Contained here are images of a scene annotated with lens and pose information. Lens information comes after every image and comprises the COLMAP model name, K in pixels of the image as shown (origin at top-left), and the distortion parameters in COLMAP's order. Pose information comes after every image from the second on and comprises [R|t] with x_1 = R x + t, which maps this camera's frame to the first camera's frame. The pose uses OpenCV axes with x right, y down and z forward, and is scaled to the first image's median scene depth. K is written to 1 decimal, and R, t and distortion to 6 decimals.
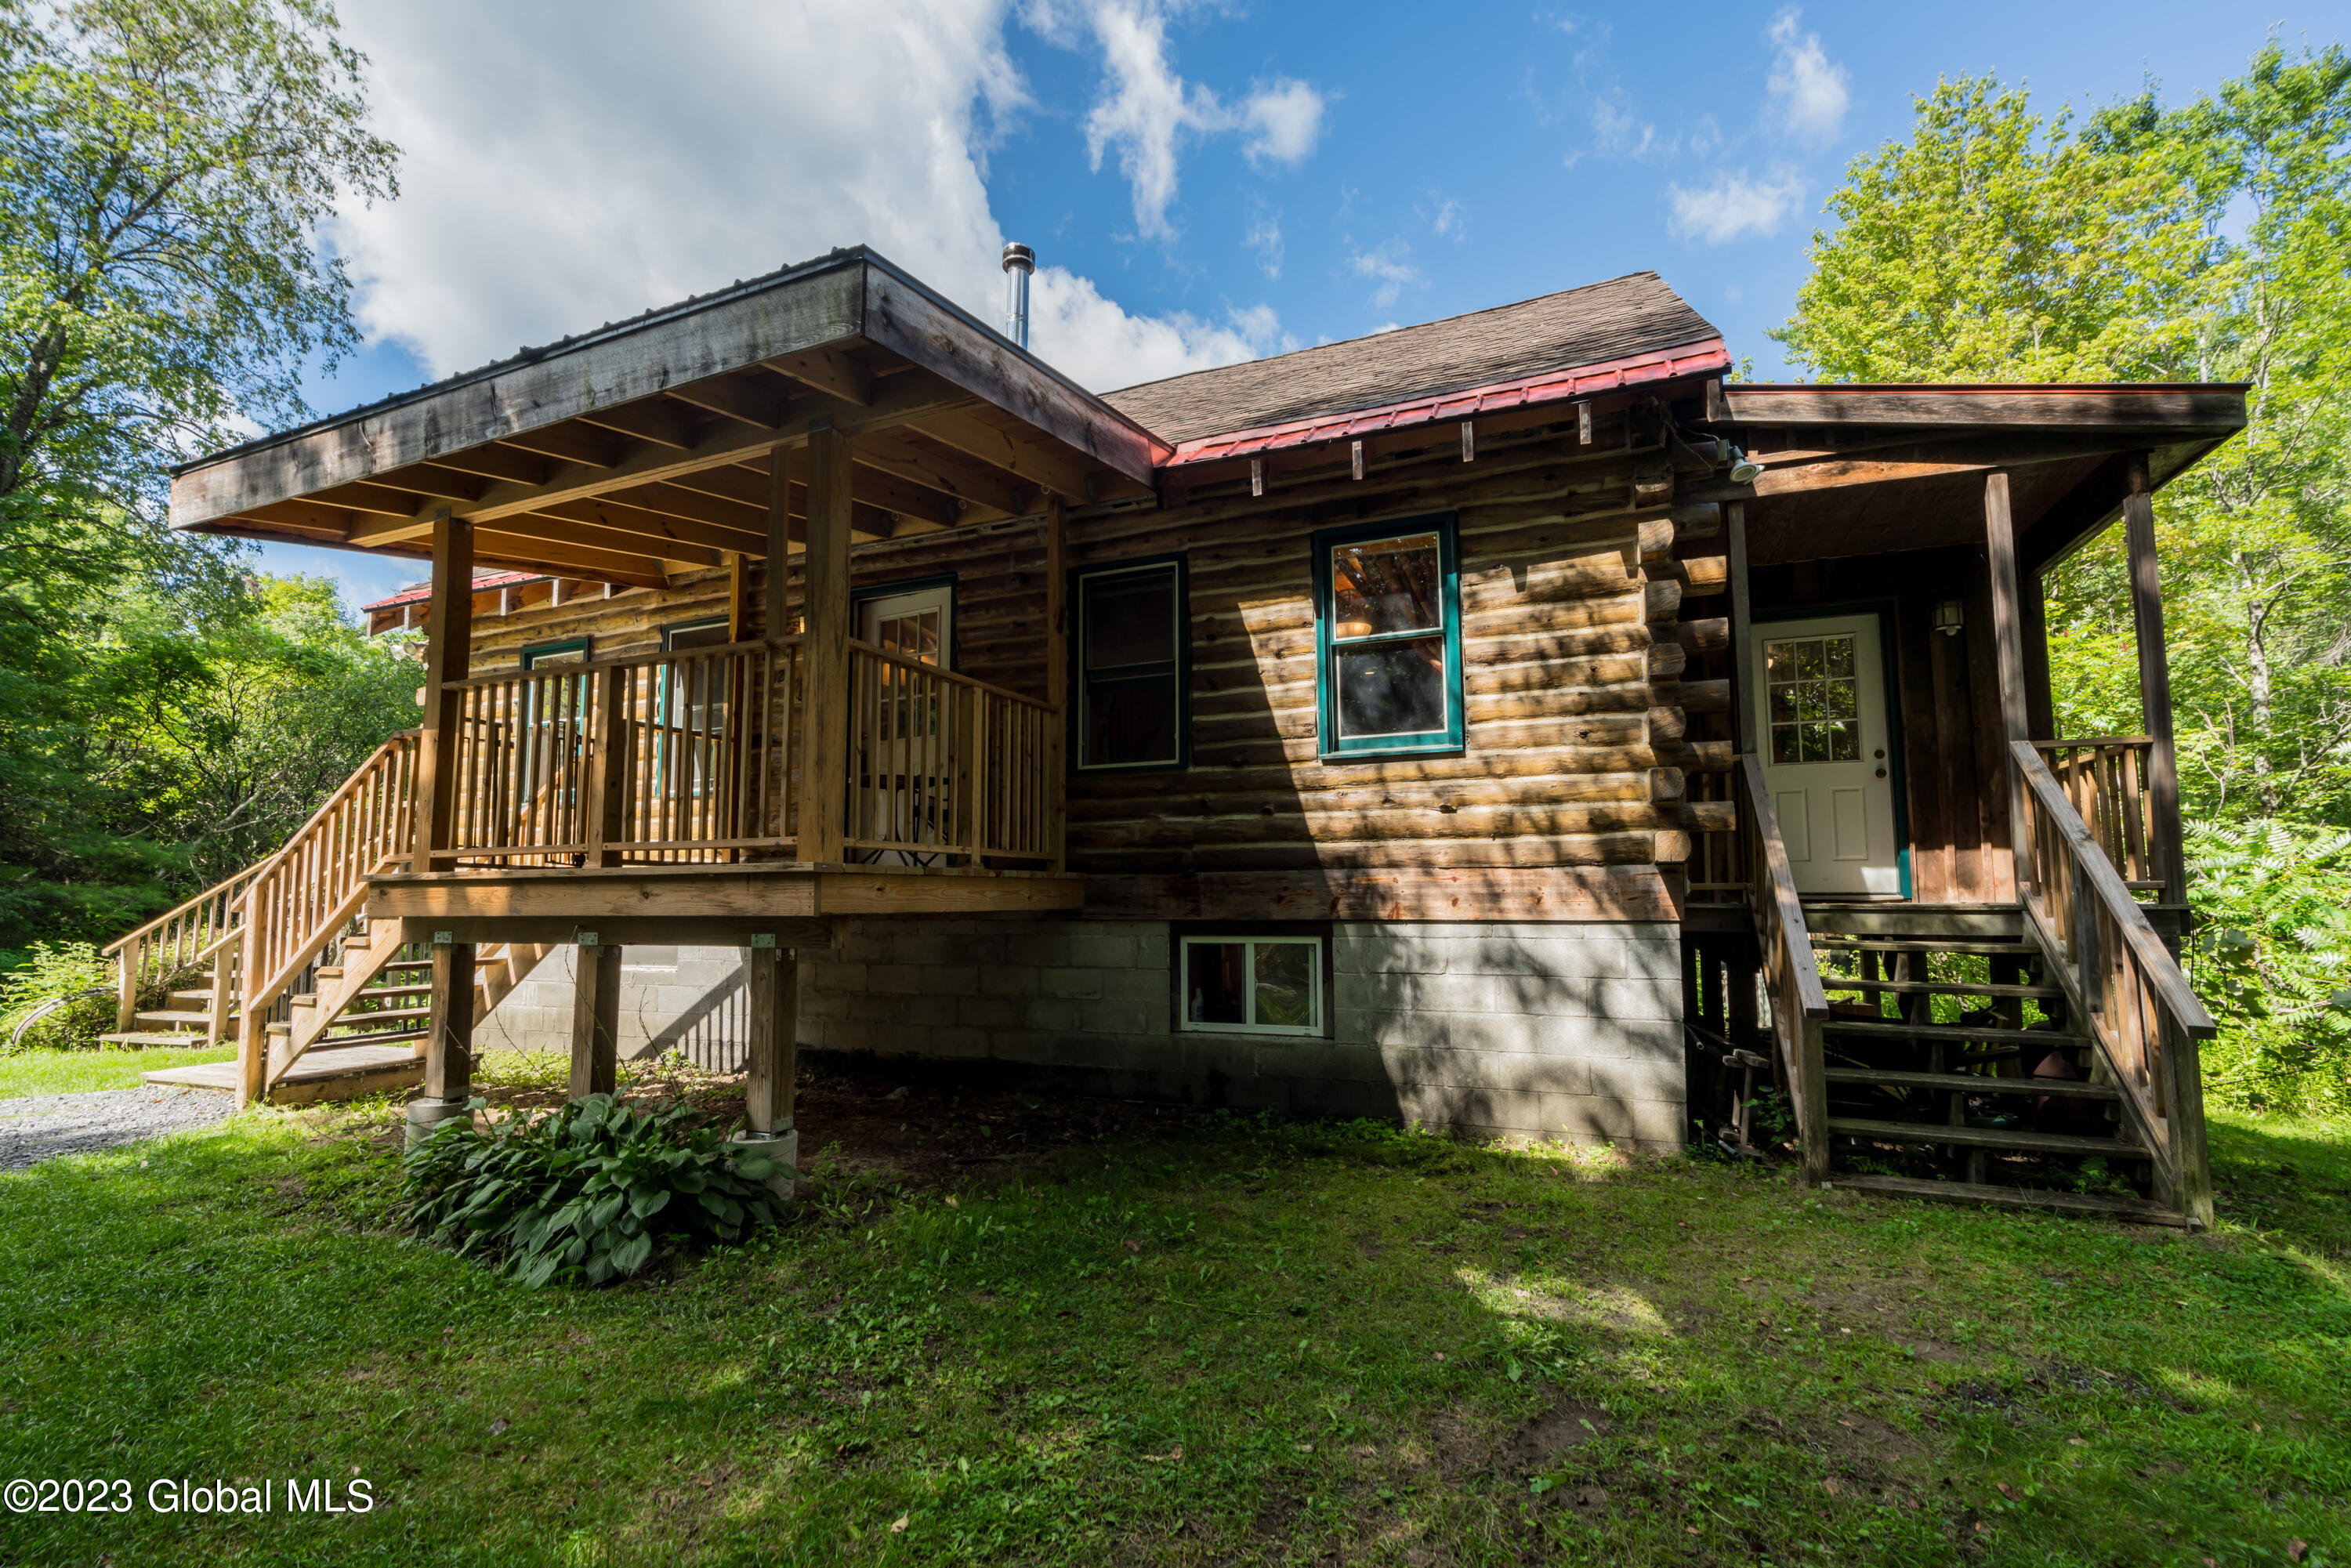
lens RADIAL K [[1061.3, 0, 1178.8], [0, 1061.3, 791.7], [0, 0, 1]] dist [-0.012467, 0.005491]
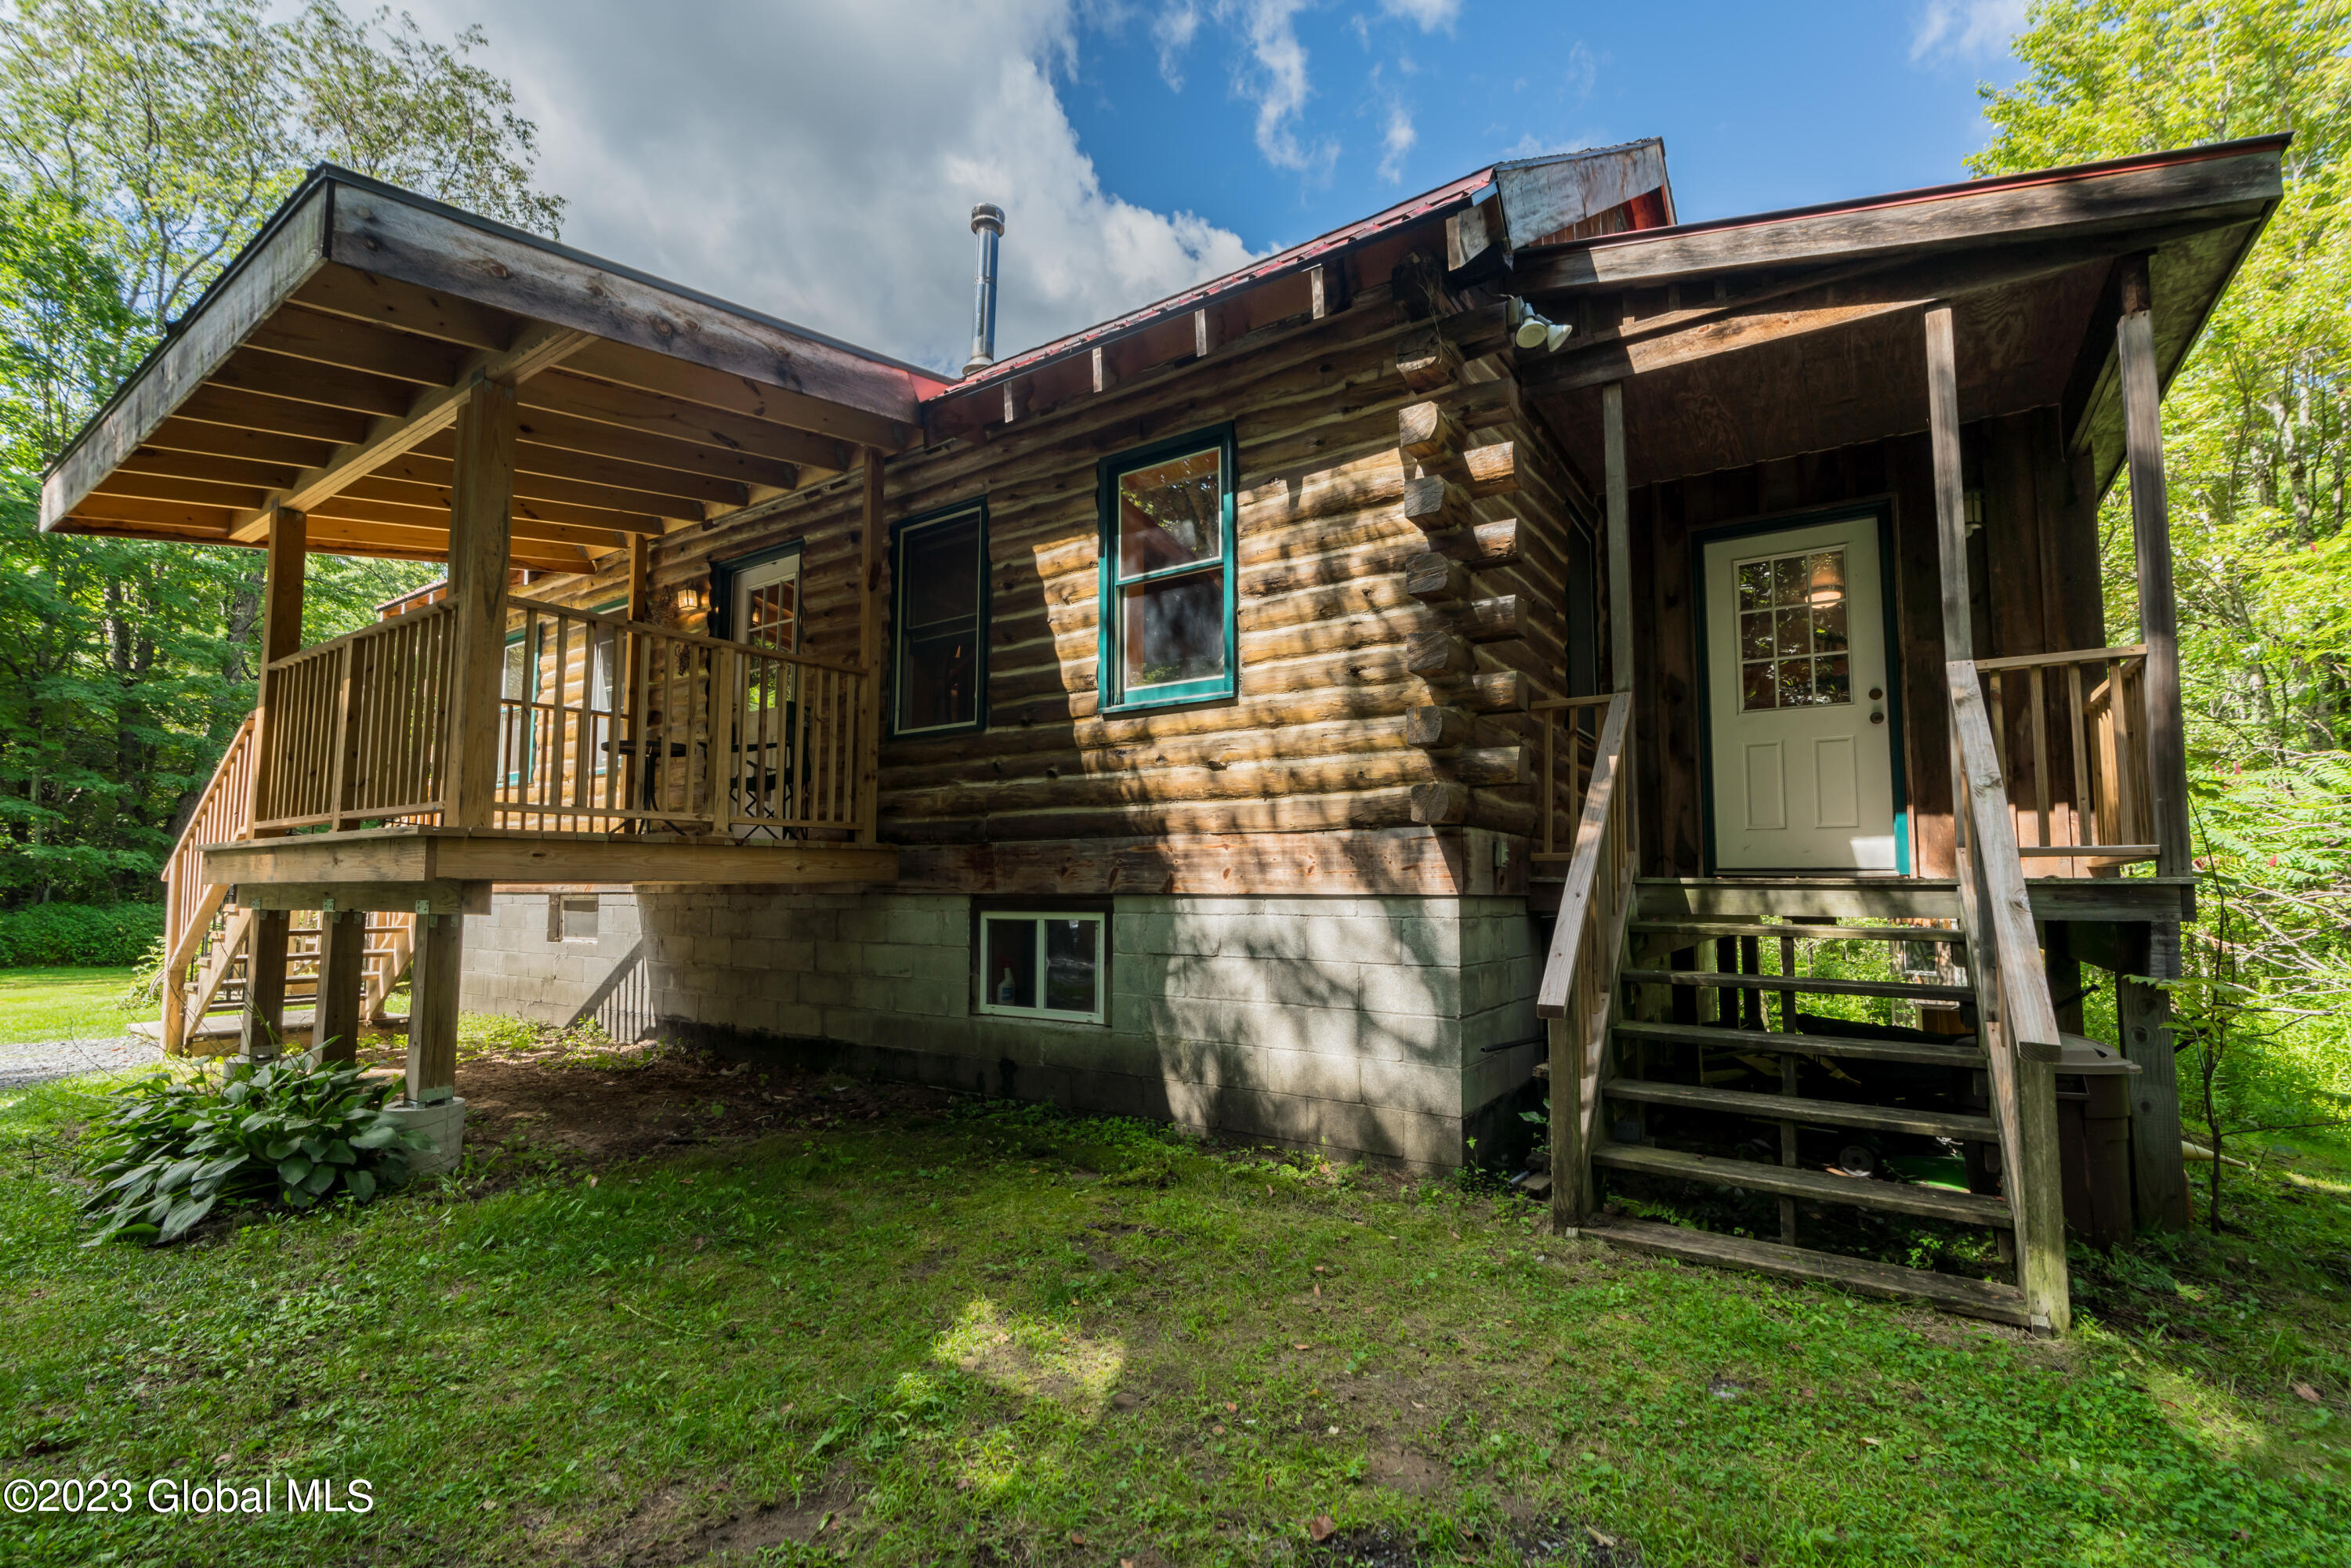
lens RADIAL K [[1061.3, 0, 1158.9], [0, 1061.3, 792.1], [0, 0, 1]] dist [-0.012467, 0.005491]
pose [[0.979025, -0.013690, -0.203281, 0.355398], [0.016151, 0.999815, 0.010451, 0.025948], [0.203100, -0.013515, 0.979065, 0.132270]]
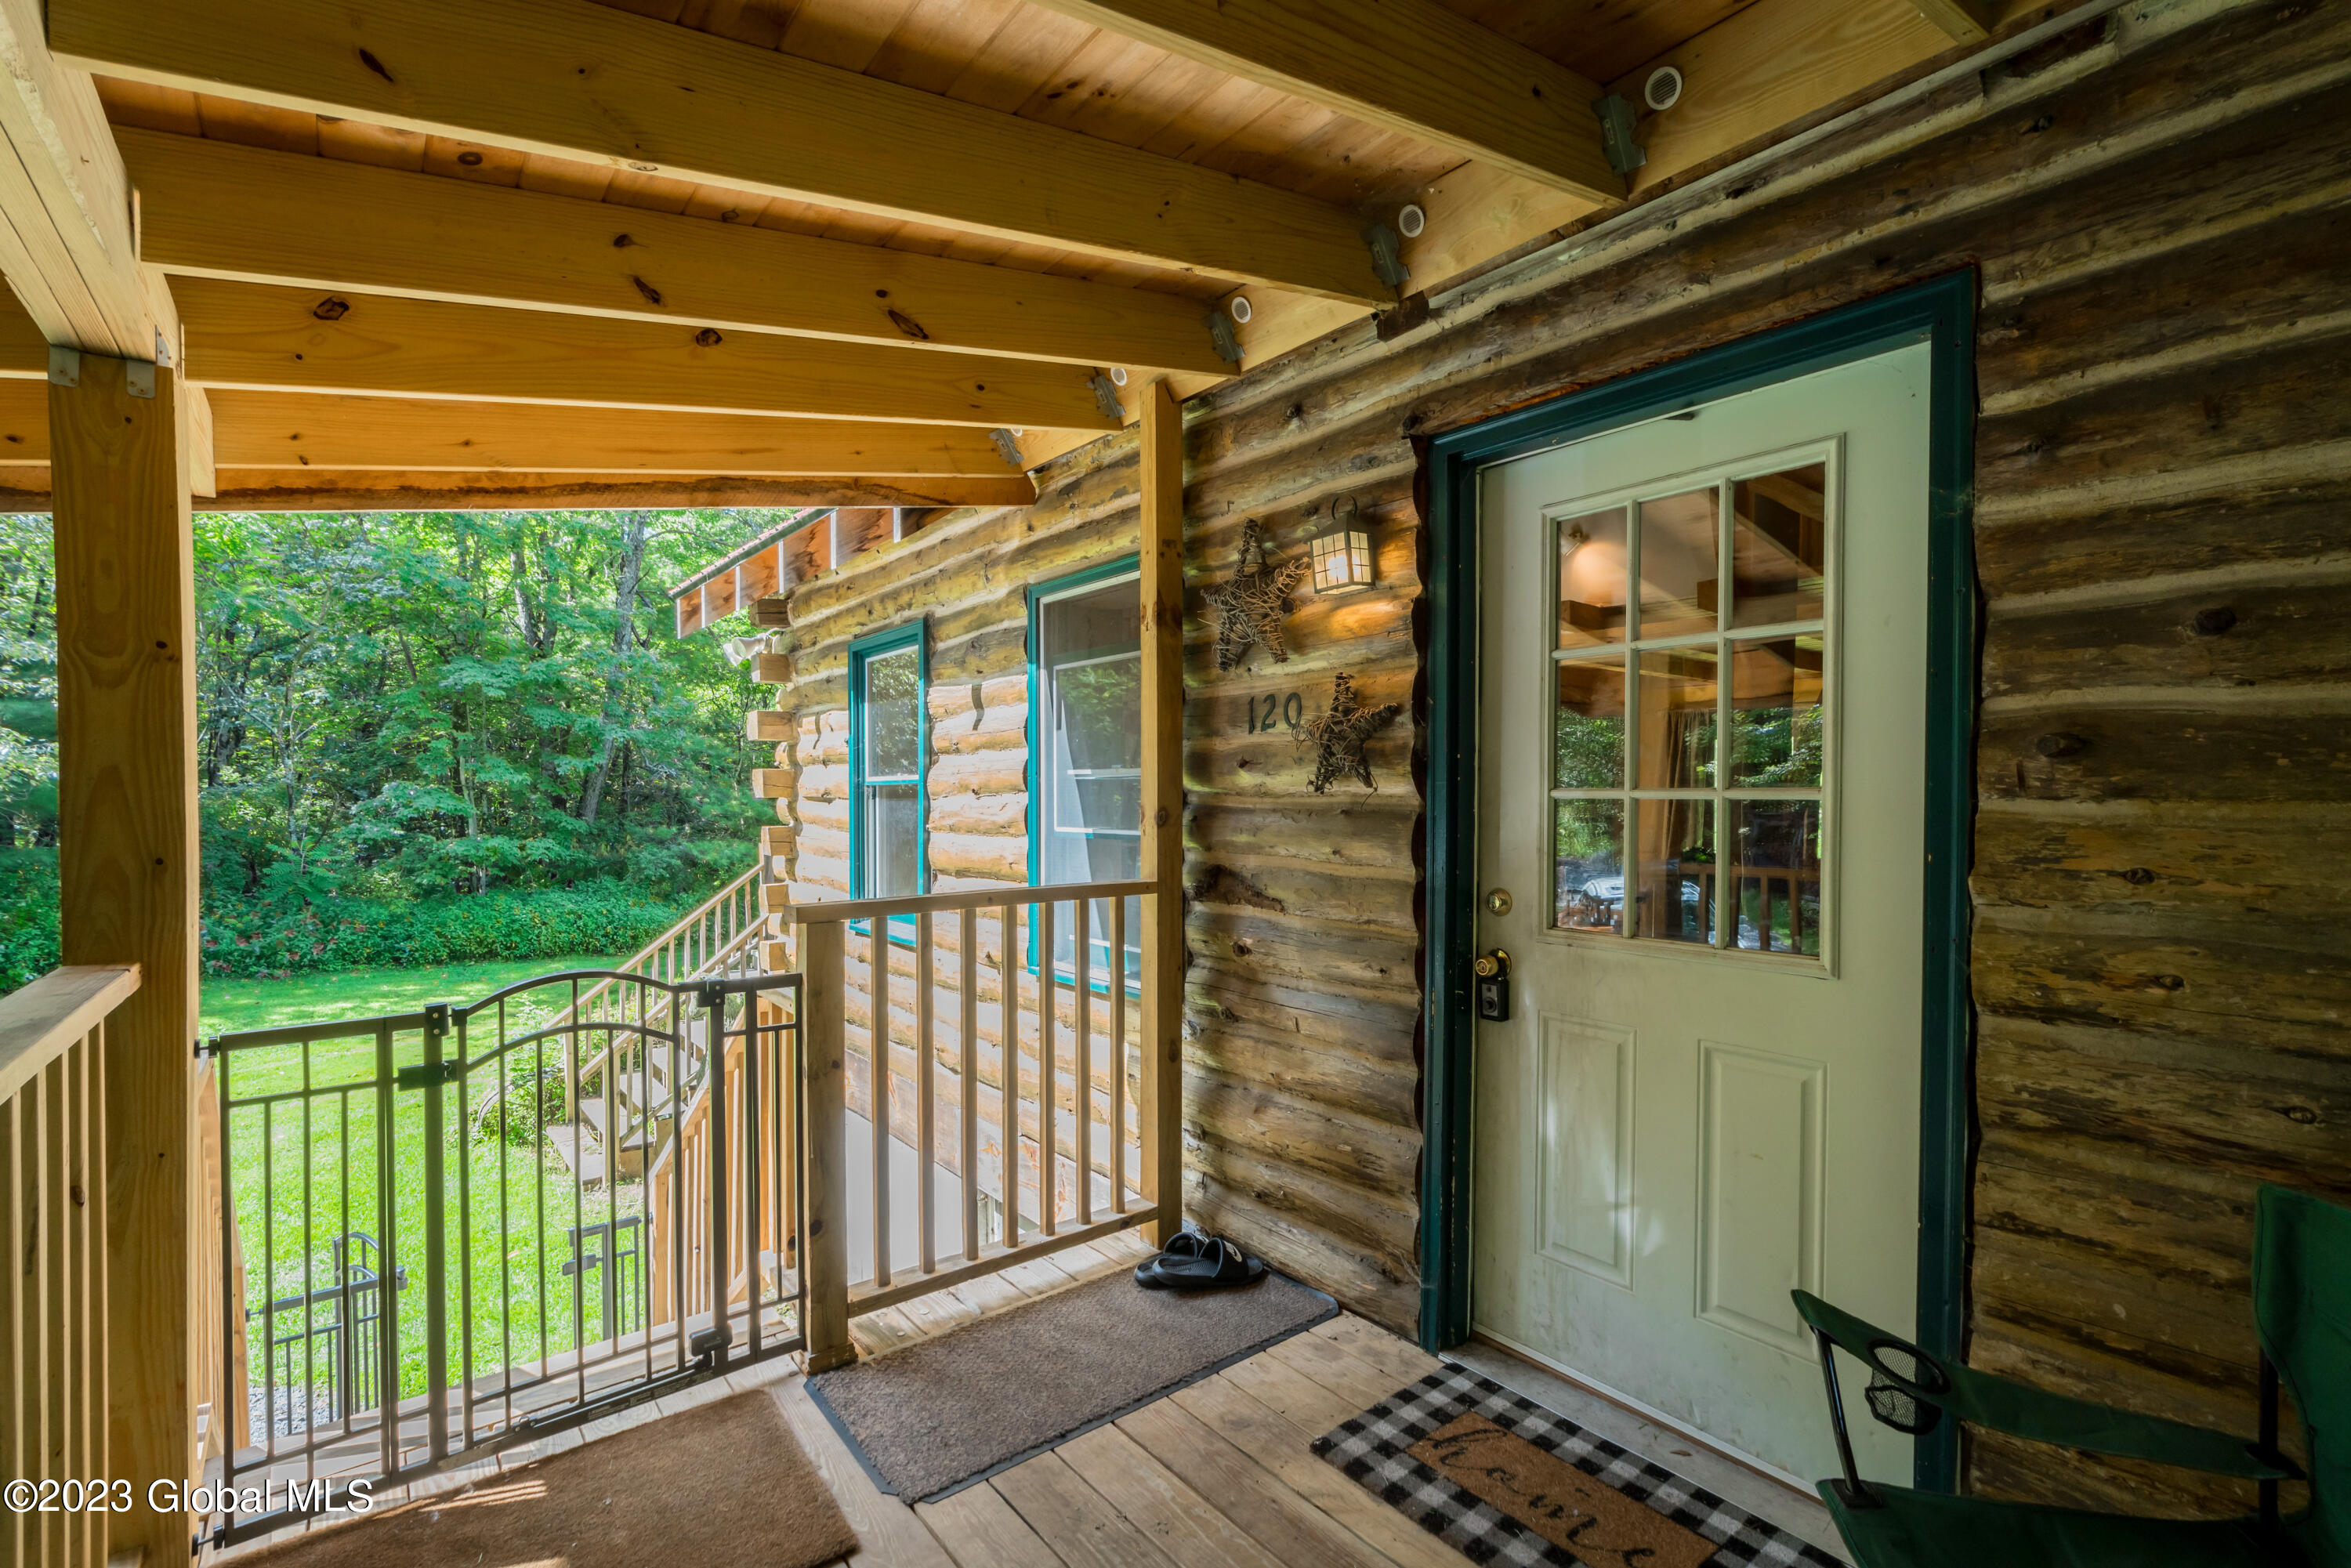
lens RADIAL K [[1061.3, 0, 1152.0], [0, 1061.3, 807.4], [0, 0, 1]] dist [-0.012467, 0.005491]
pose [[0.871845, 0.015609, -0.489534, -0.292993], [0.042262, 0.993367, 0.106940, -0.147145], [0.487956, -0.113923, 0.865402, 0.835940]]
